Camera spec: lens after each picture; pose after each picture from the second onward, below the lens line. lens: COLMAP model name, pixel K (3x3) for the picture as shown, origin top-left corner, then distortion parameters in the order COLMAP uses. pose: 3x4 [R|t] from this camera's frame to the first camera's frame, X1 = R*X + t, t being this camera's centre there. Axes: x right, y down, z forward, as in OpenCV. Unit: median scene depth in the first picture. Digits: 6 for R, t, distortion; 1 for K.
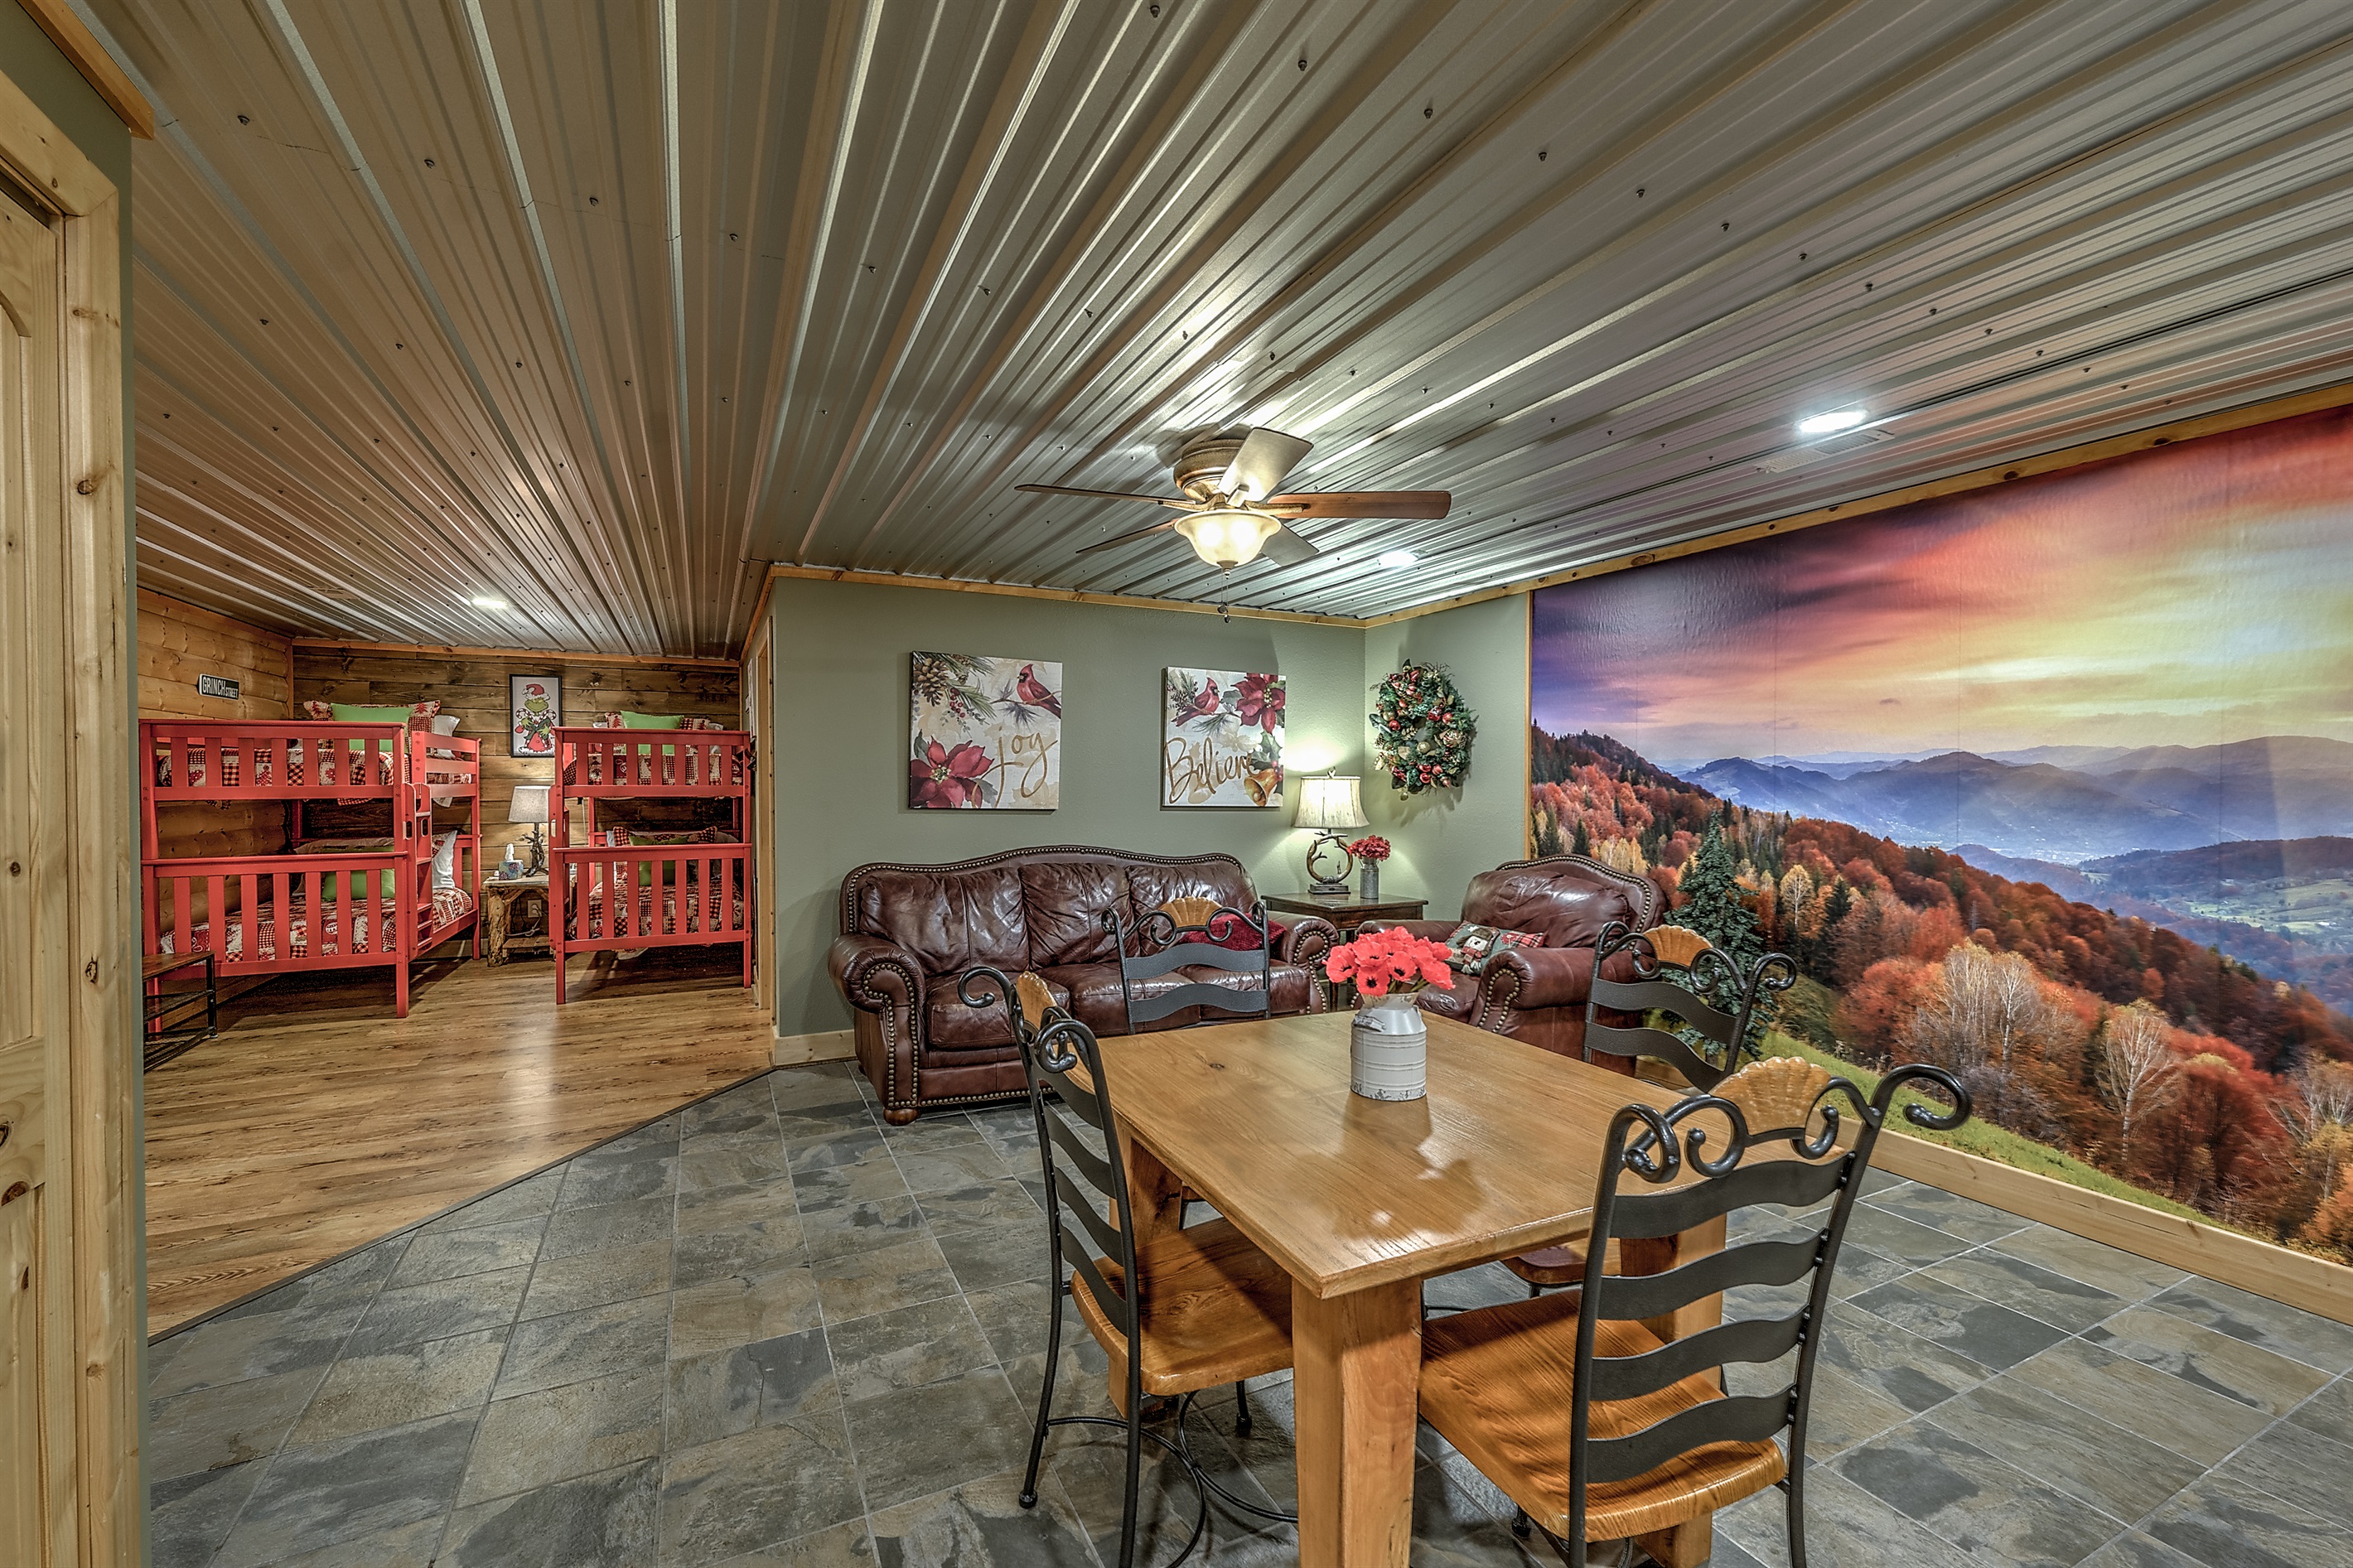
lens RADIAL K [[969.5, 0, 1169.6], [0, 969.5, 792.2], [0, 0, 1]] dist [0.002307, 0.000009]
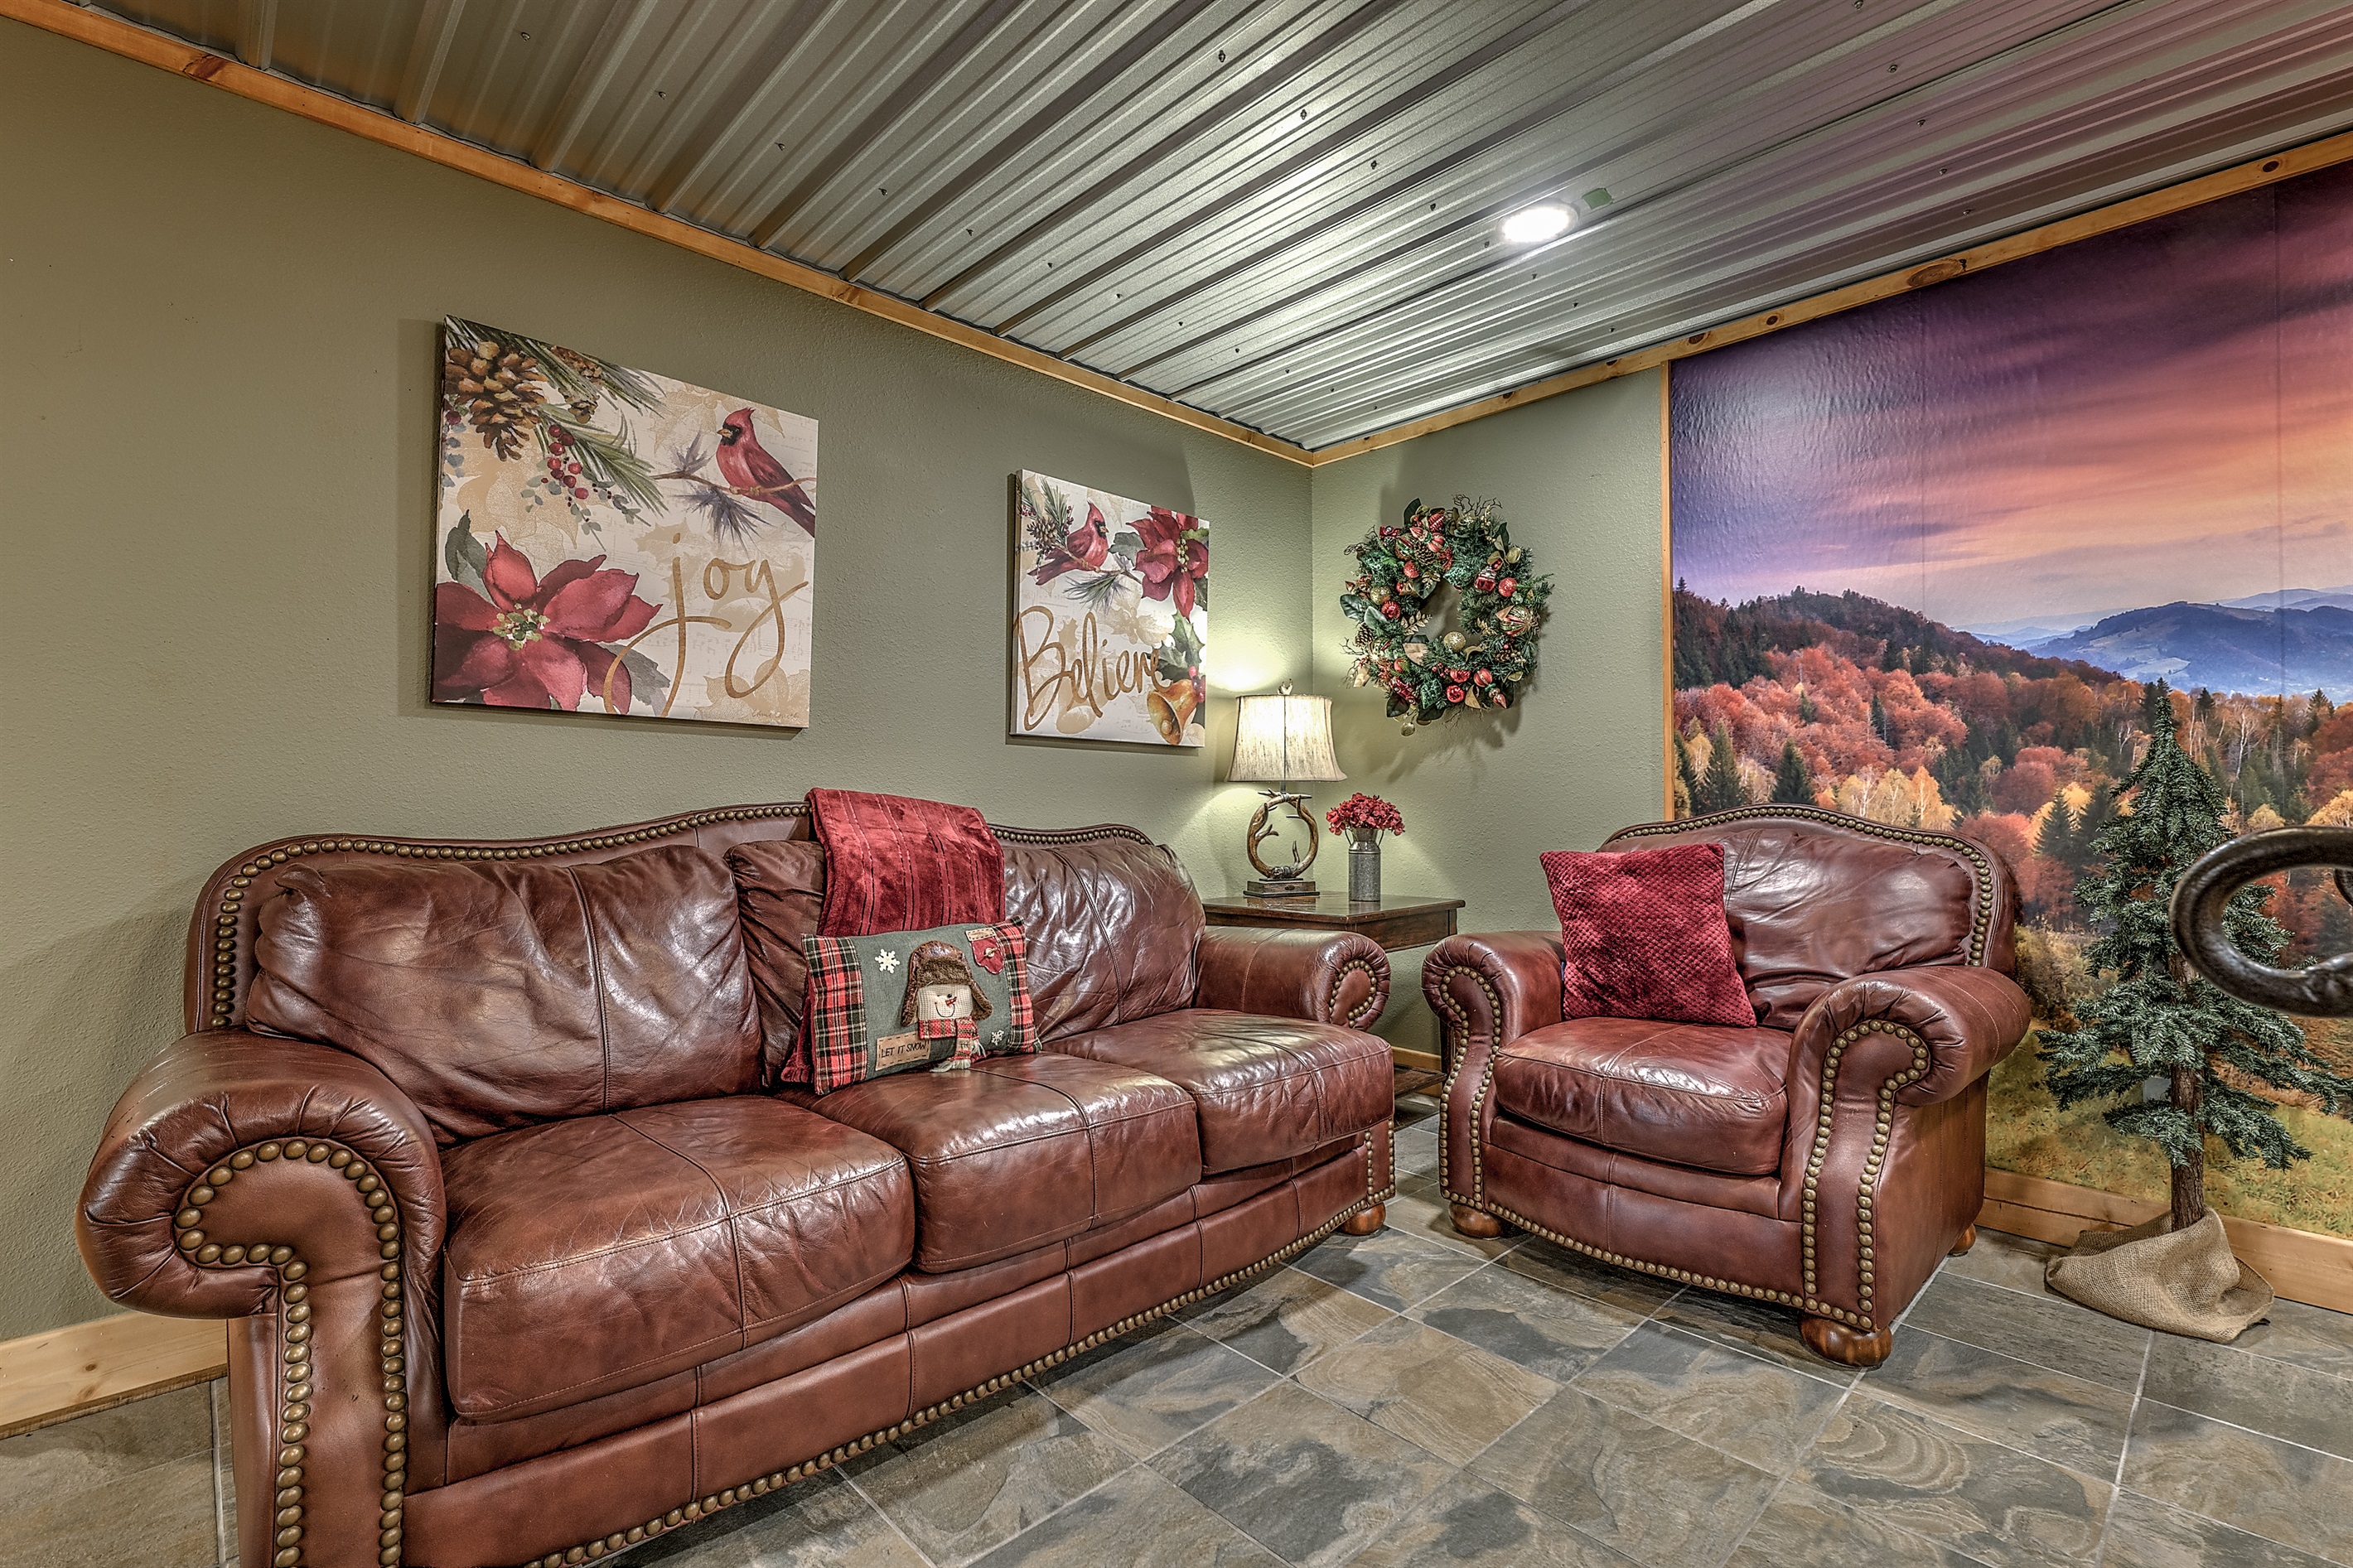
lens RADIAL K [[1047.2, 0, 1172.6], [0, 1047.2, 785.9], [0, 0, 1]] dist [-0.000319, 0.001167]
pose [[0.953899, 0.001321, 0.300126, -0.105131], [0.006085, 0.999700, -0.023742, 0.062521], [-0.300068, 0.024474, 0.953604, 0.493426]]
